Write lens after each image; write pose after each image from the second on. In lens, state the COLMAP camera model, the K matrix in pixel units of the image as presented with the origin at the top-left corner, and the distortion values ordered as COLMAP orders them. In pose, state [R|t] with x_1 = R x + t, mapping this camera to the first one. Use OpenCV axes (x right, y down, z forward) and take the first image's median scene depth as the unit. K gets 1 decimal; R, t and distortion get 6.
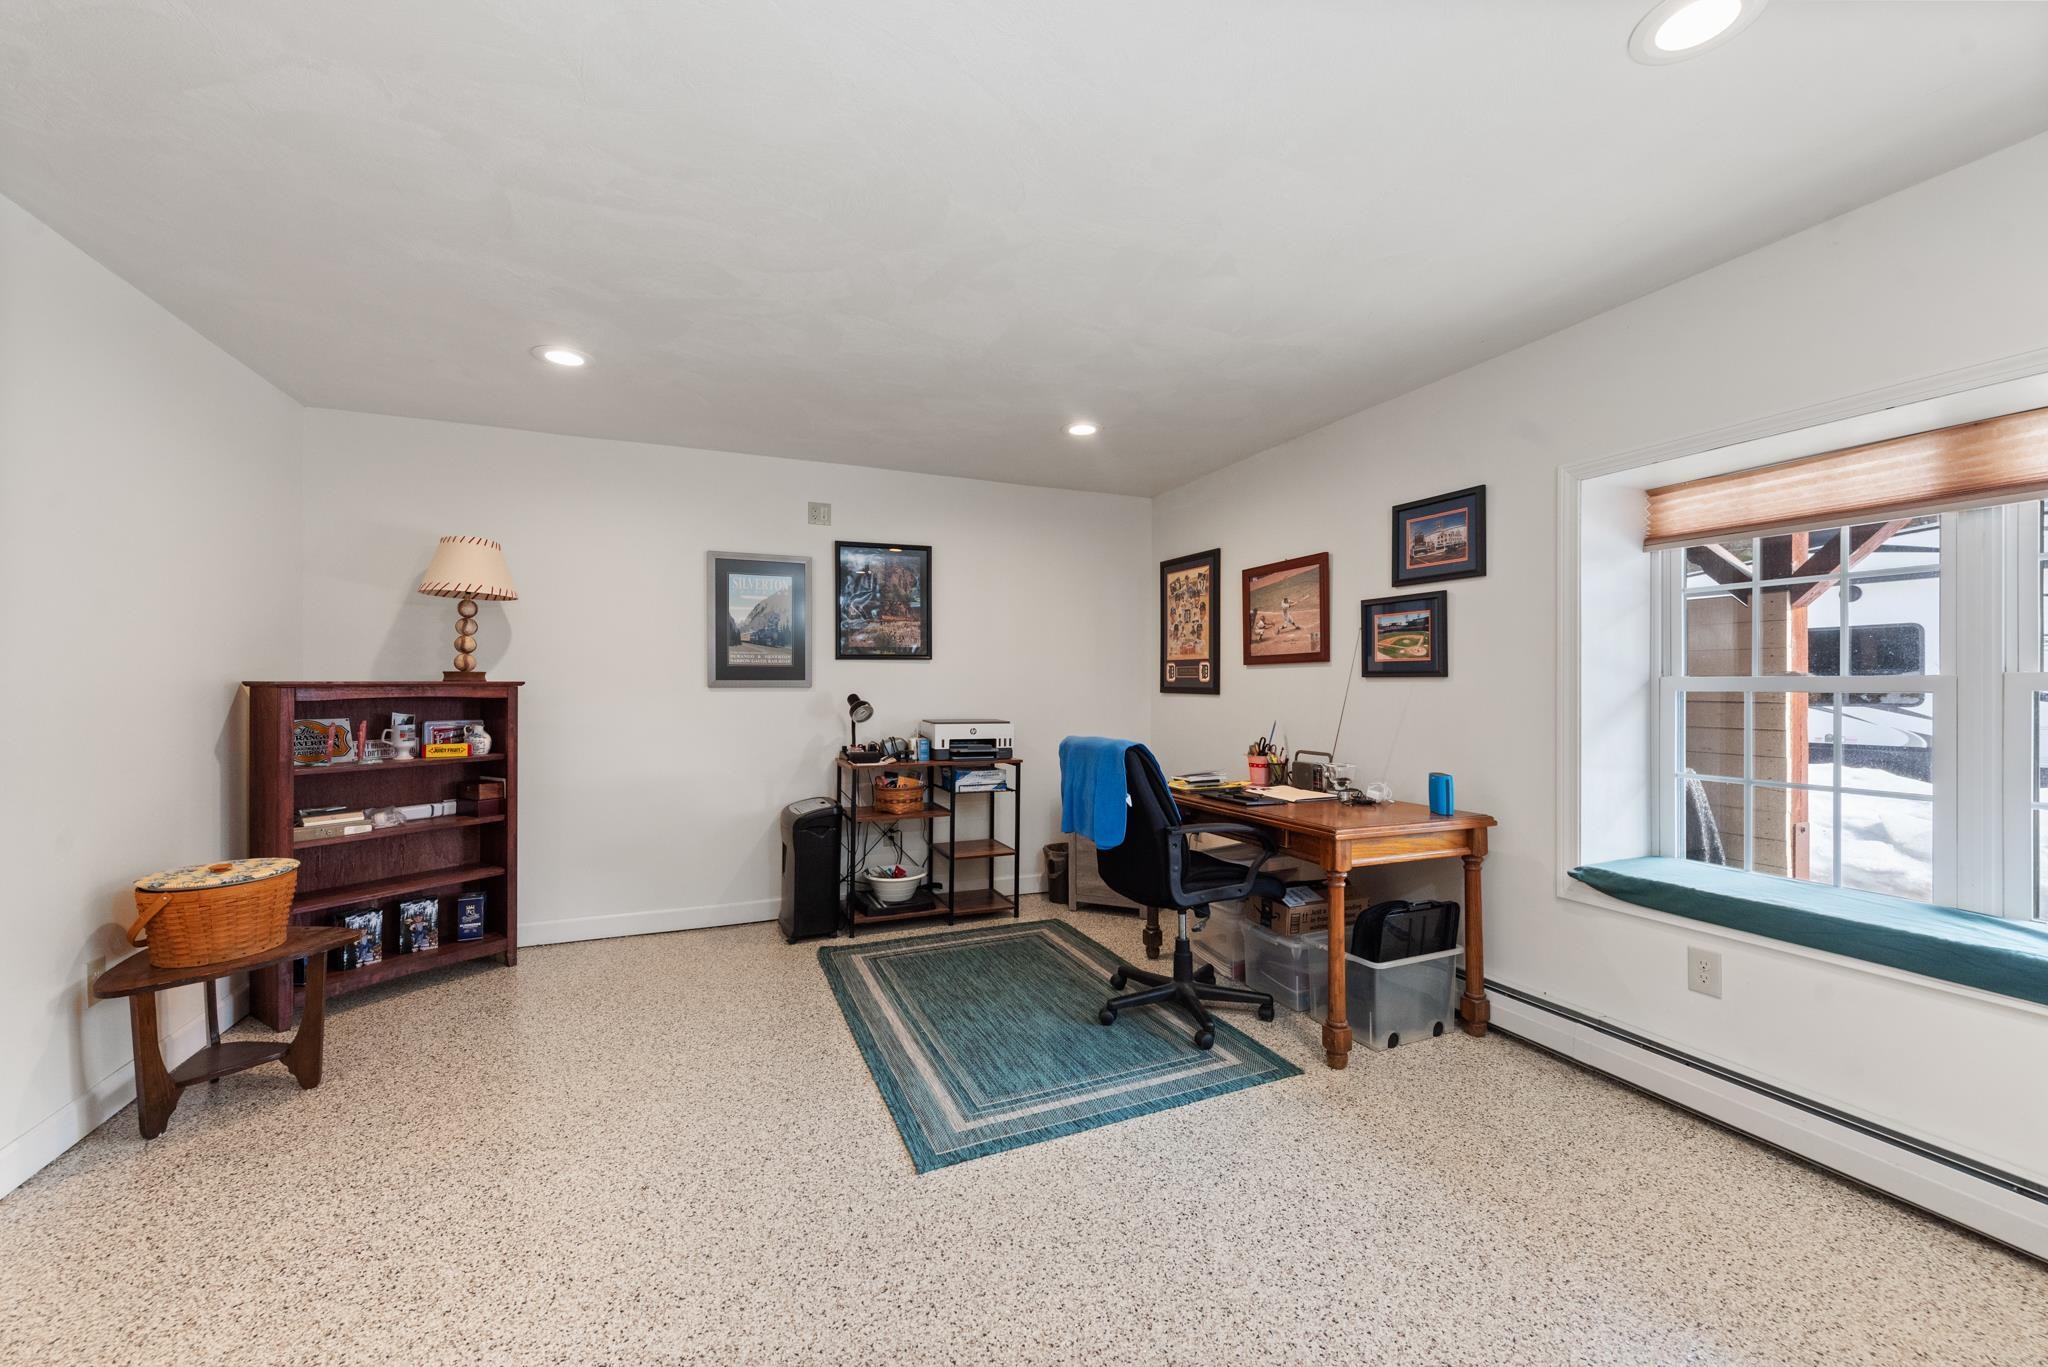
lens RADIAL K [[804.1, 0, 1021.0], [0, 804.1, 684.7], [0, 0, 1]] dist [0.000390, -0.000093]
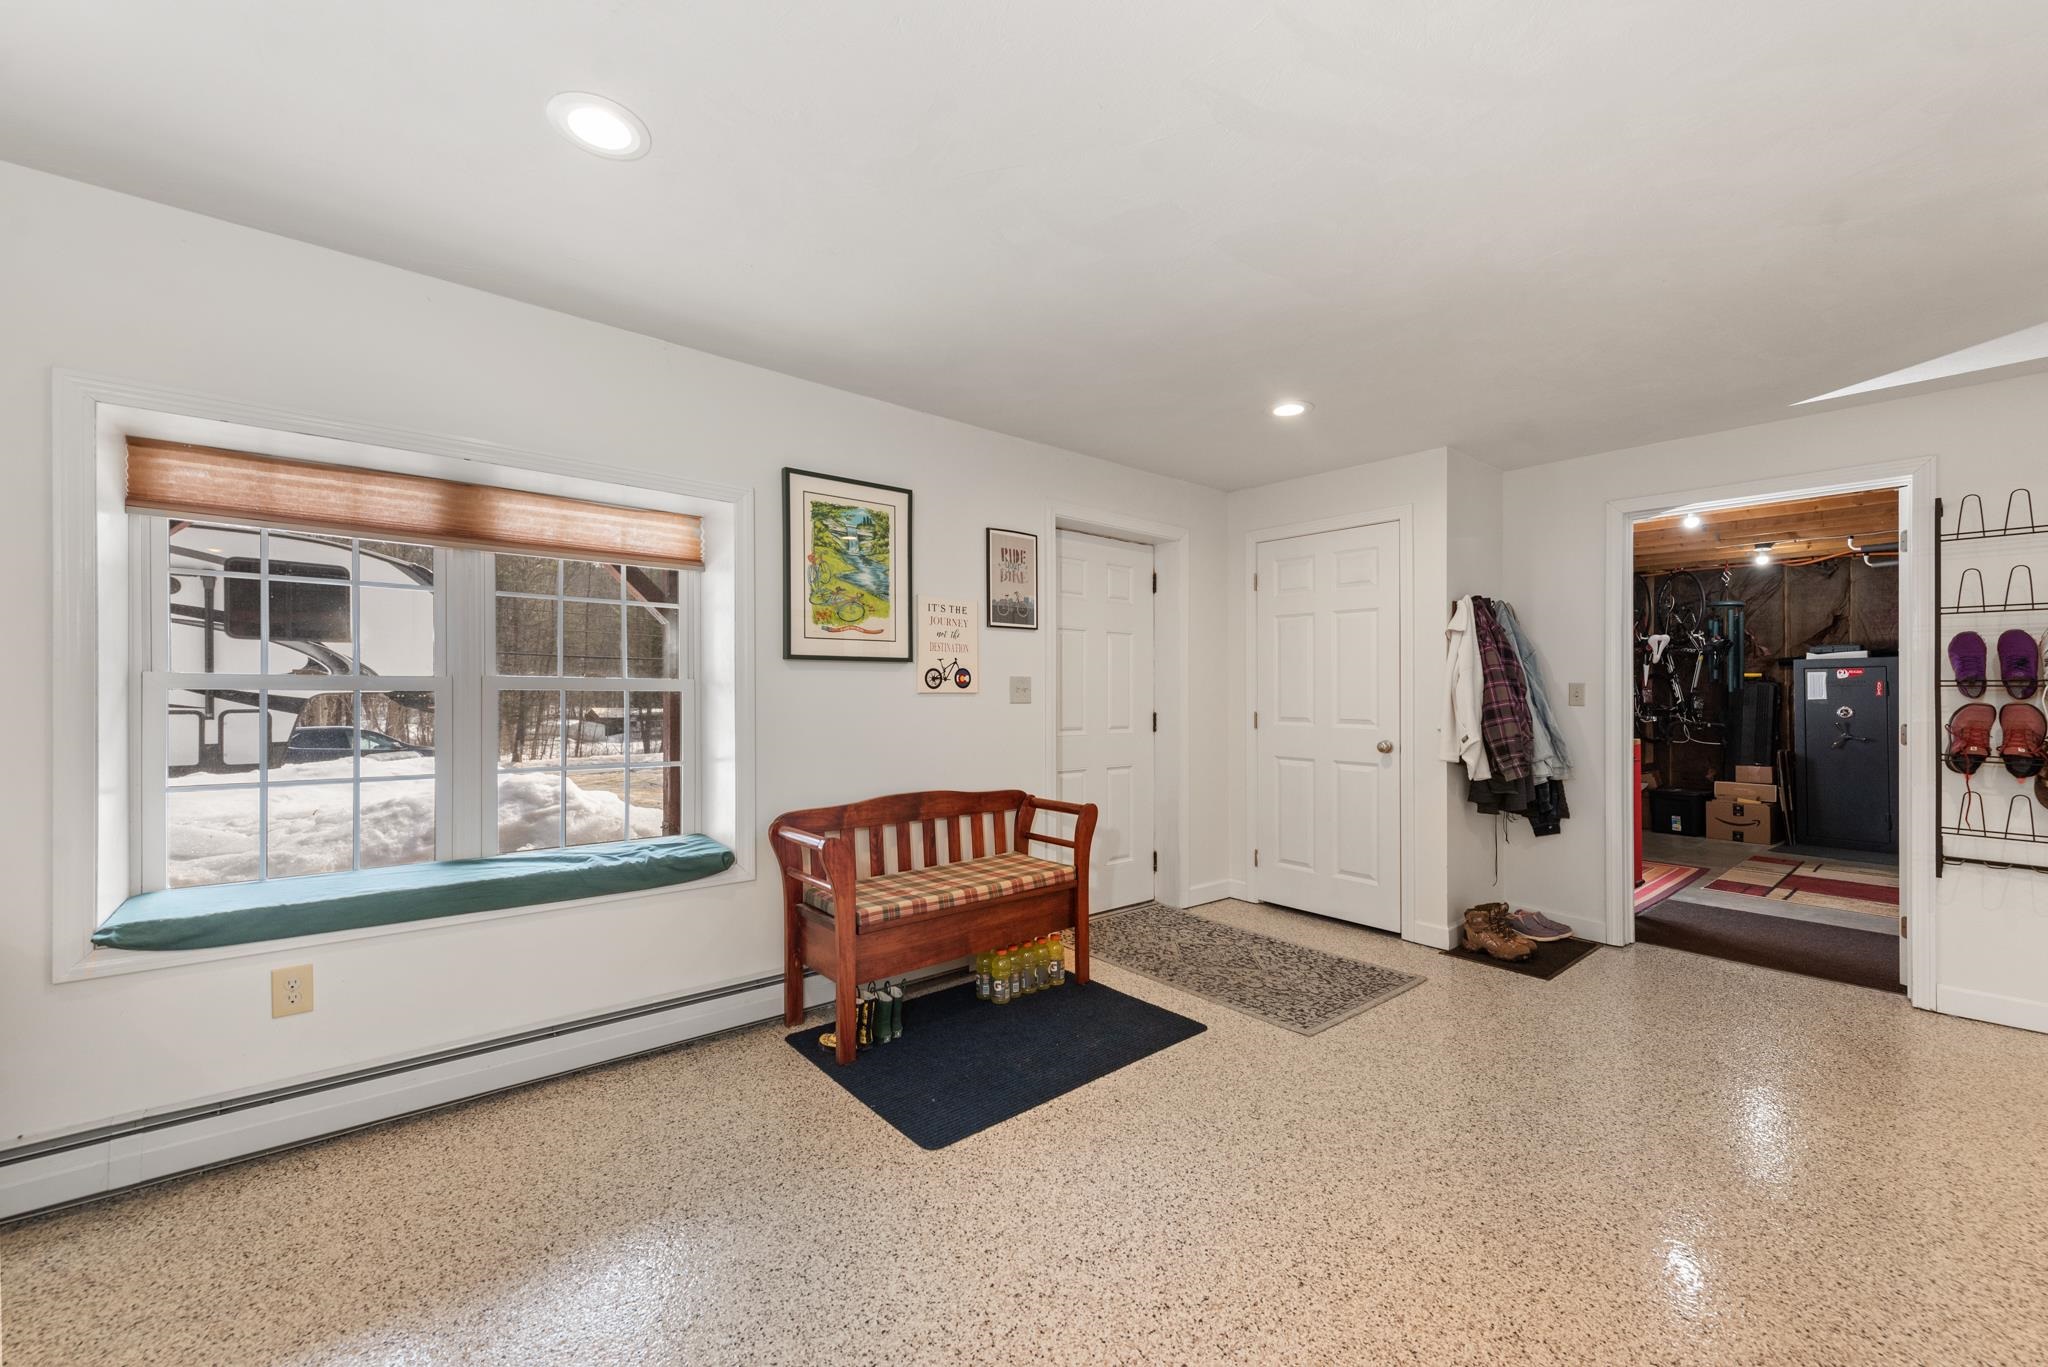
lens RADIAL K [[804.1, 0, 1018.4], [0, 804.1, 689.4], [0, 0, 1]] dist [0.000390, -0.000093]
pose [[-0.294840, 0.007431, 0.955518, -0.286639], [0.001390, 0.999972, -0.007347, 0.017308], [-0.955546, -0.000838, -0.294842, 0.474006]]
